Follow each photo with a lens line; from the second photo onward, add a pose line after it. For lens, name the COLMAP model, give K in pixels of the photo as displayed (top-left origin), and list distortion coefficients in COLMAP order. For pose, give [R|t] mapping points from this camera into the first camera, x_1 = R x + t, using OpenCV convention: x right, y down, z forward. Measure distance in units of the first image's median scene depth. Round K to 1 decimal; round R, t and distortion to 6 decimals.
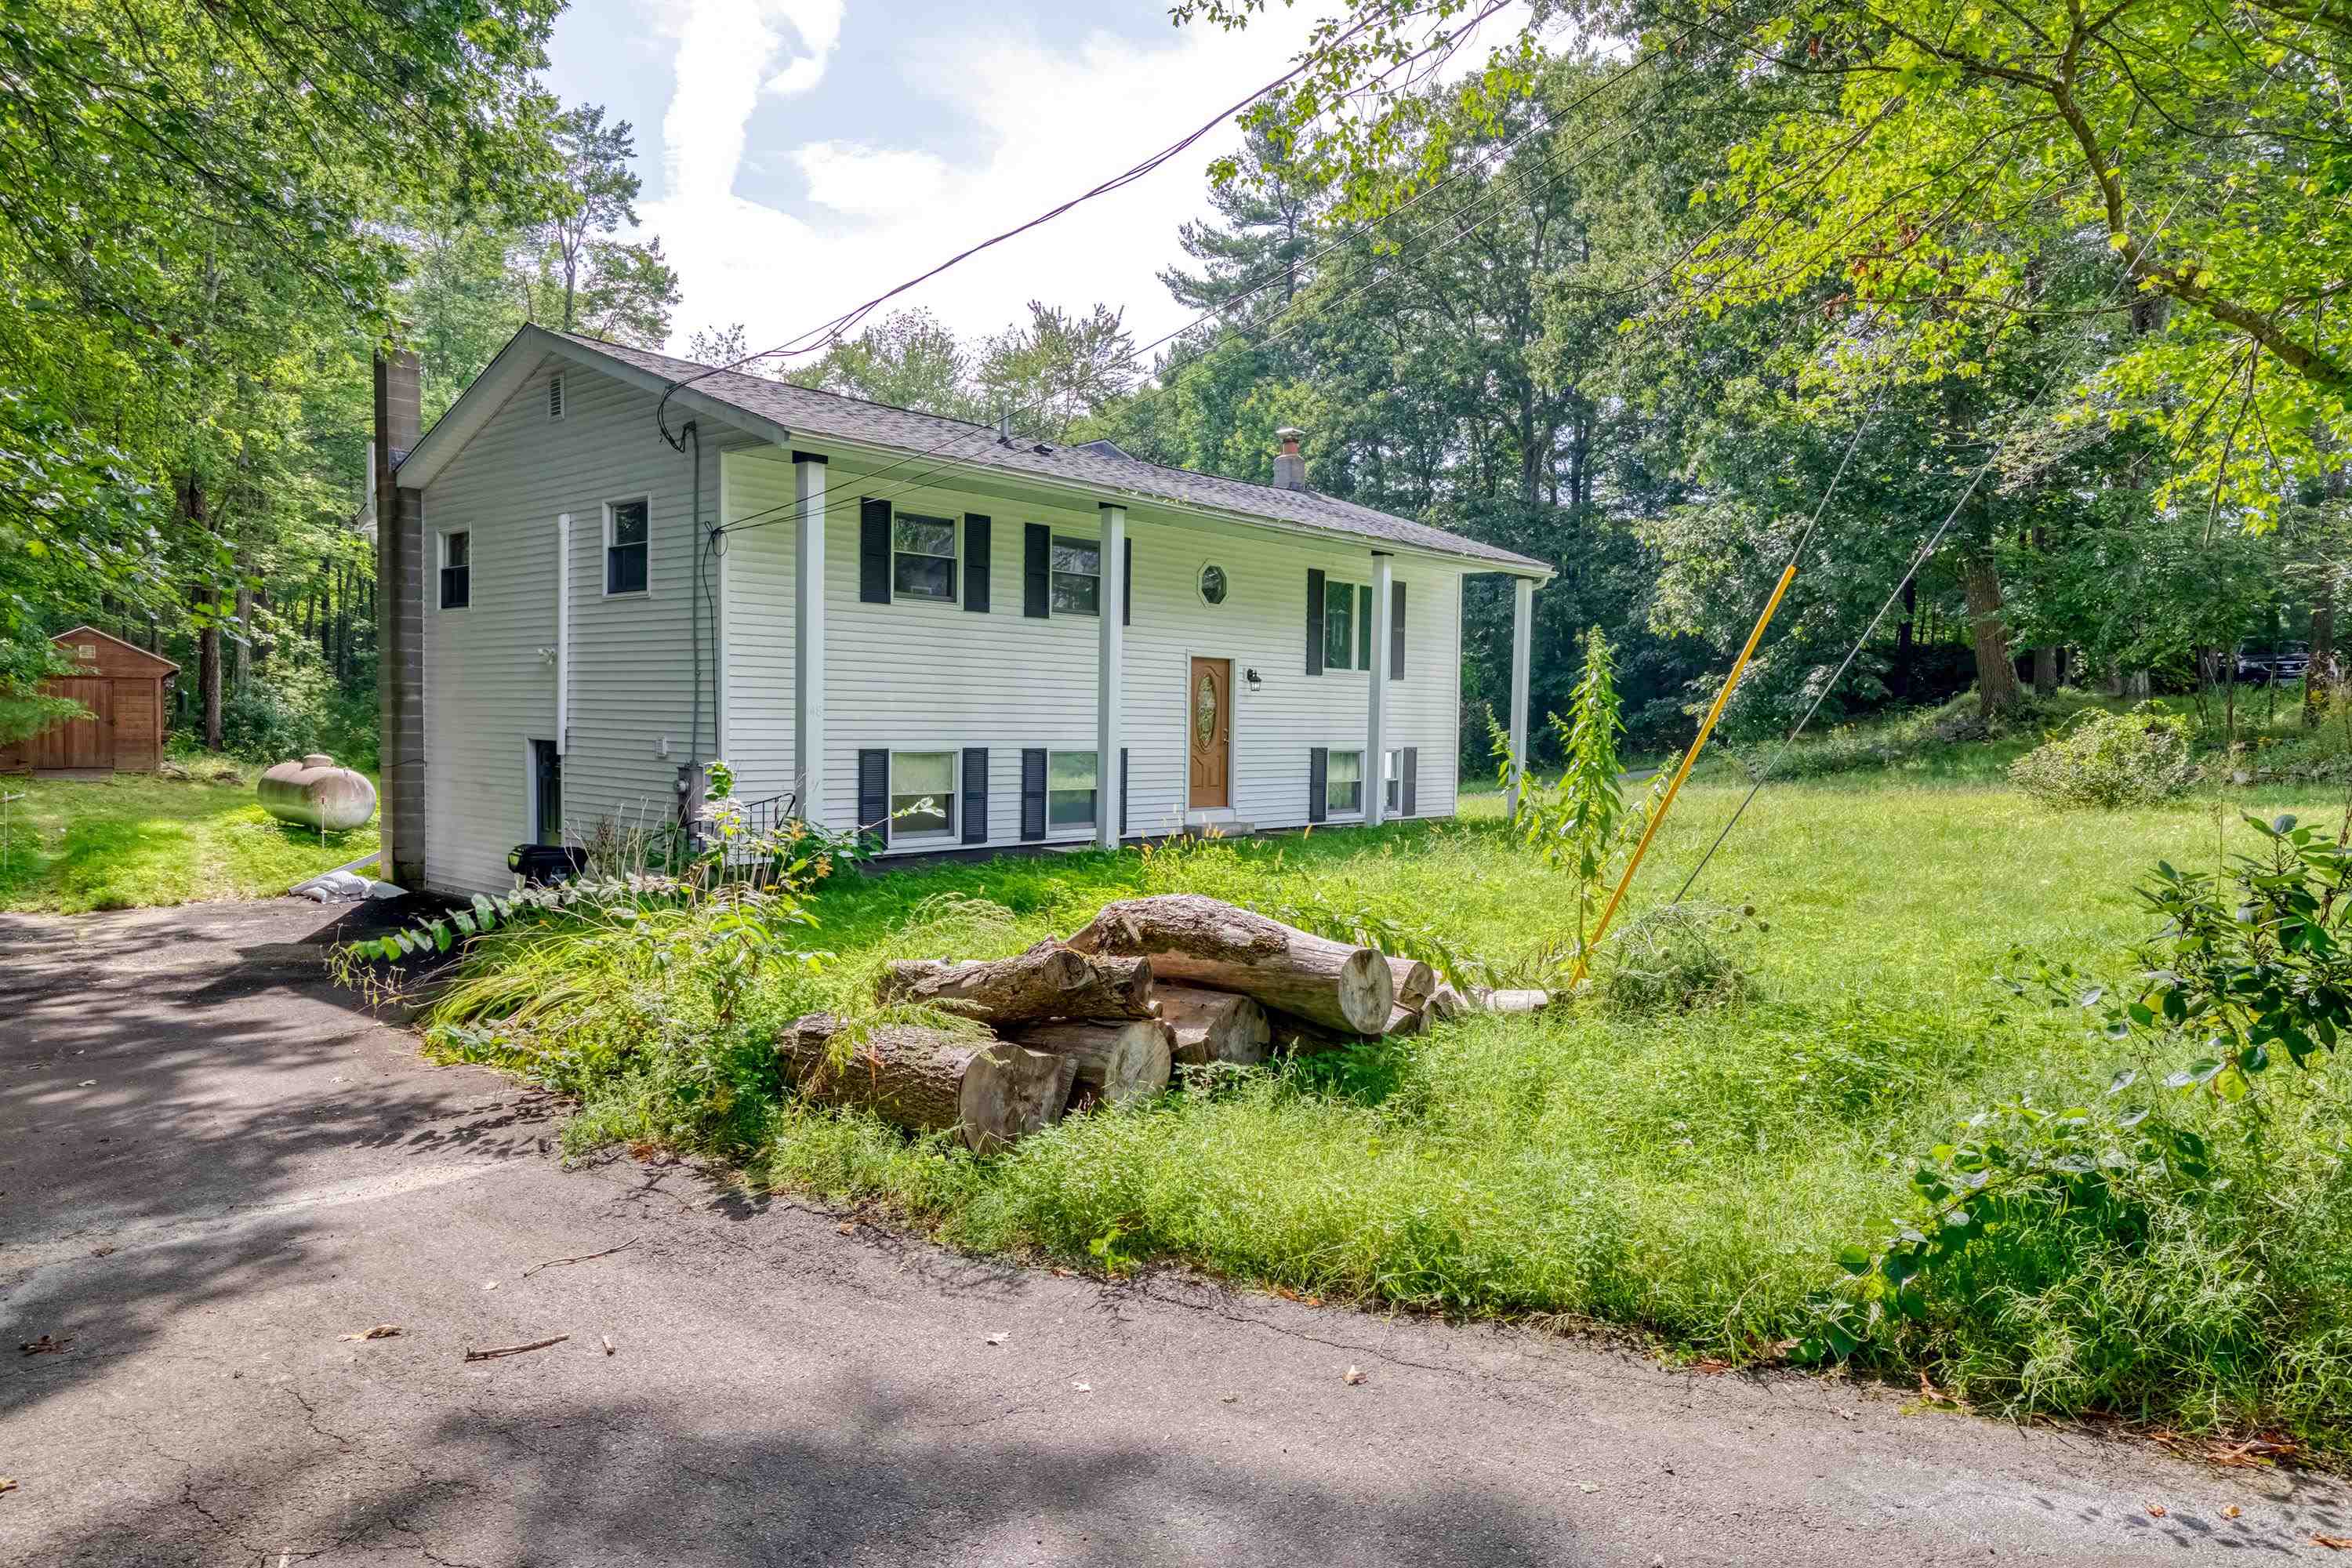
lens RADIAL K [[1425.9, 0, 1176.0], [0, 1425.9, 784.0], [0, 0, 1]] dist [0.025939, 0.000102]
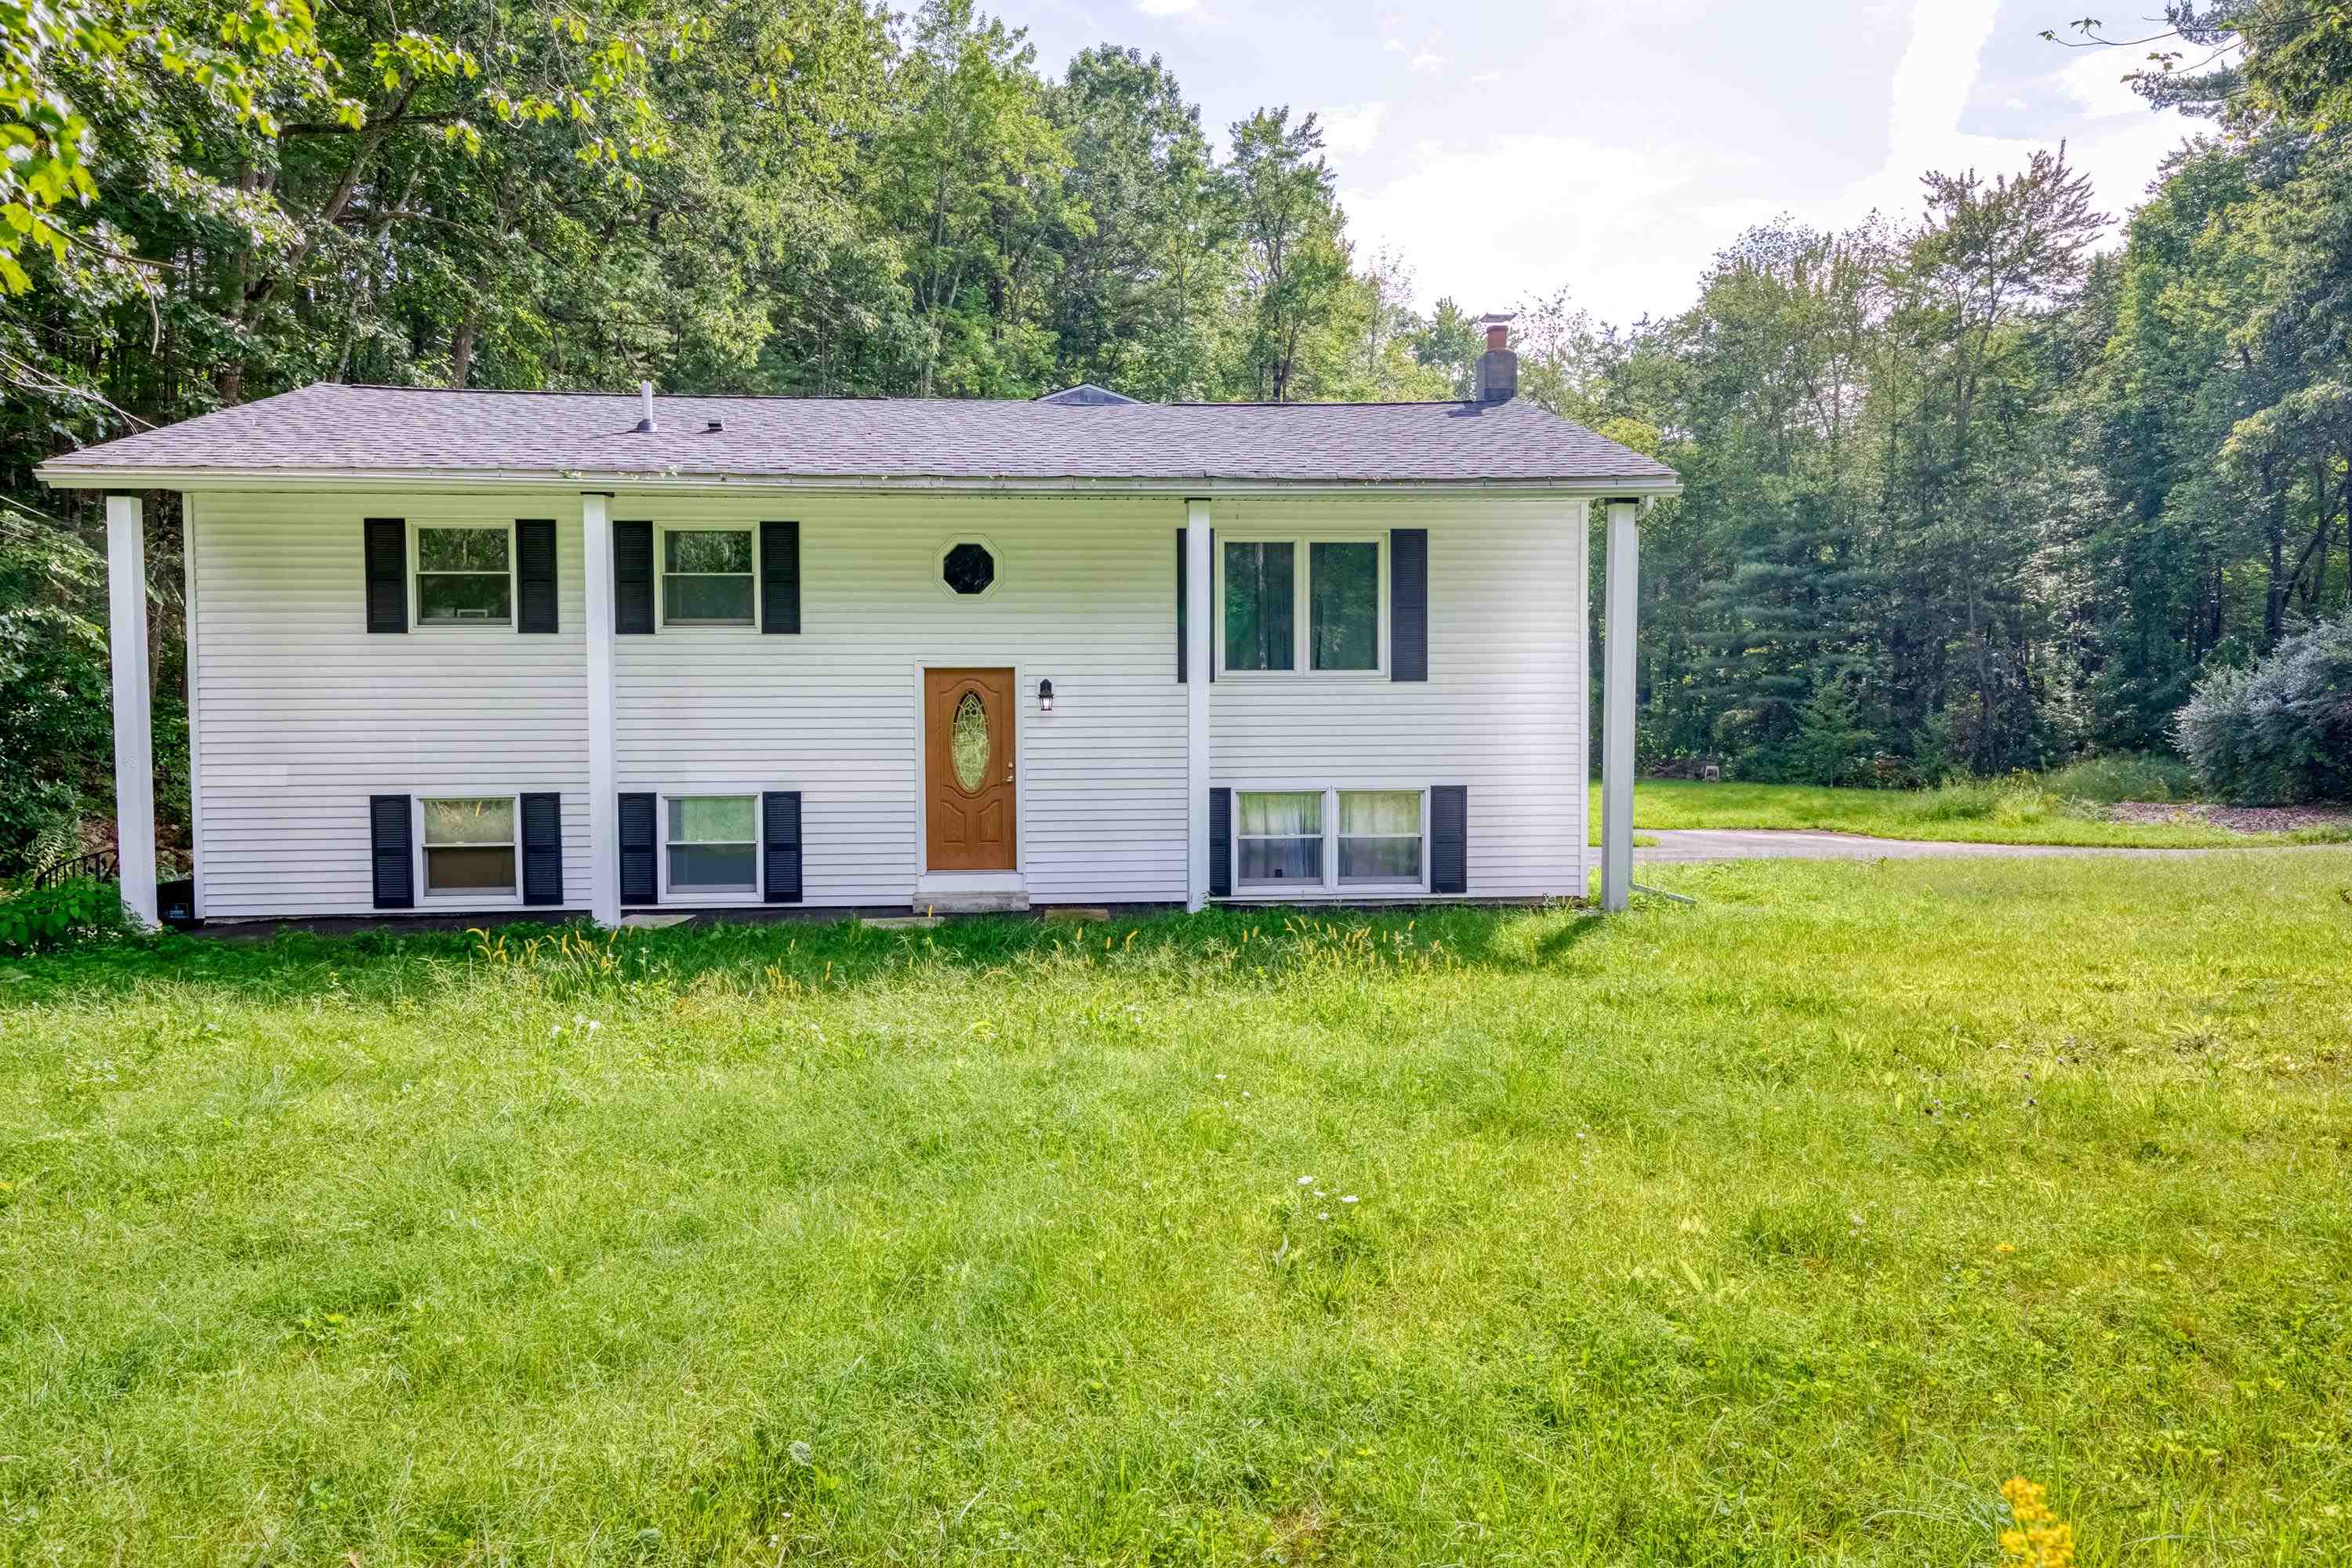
lens RADIAL K [[1550.7, 0, 1176.0], [0, 1550.7, 784.0], [0, 0, 1]] dist [0.024193, -0.001670]
pose [[0.727759, 0.005537, -0.685811, 0.646912], [-0.012534, 0.999908, -0.005227, -0.025460], [0.685719, 0.012400, 0.727761, 0.487063]]
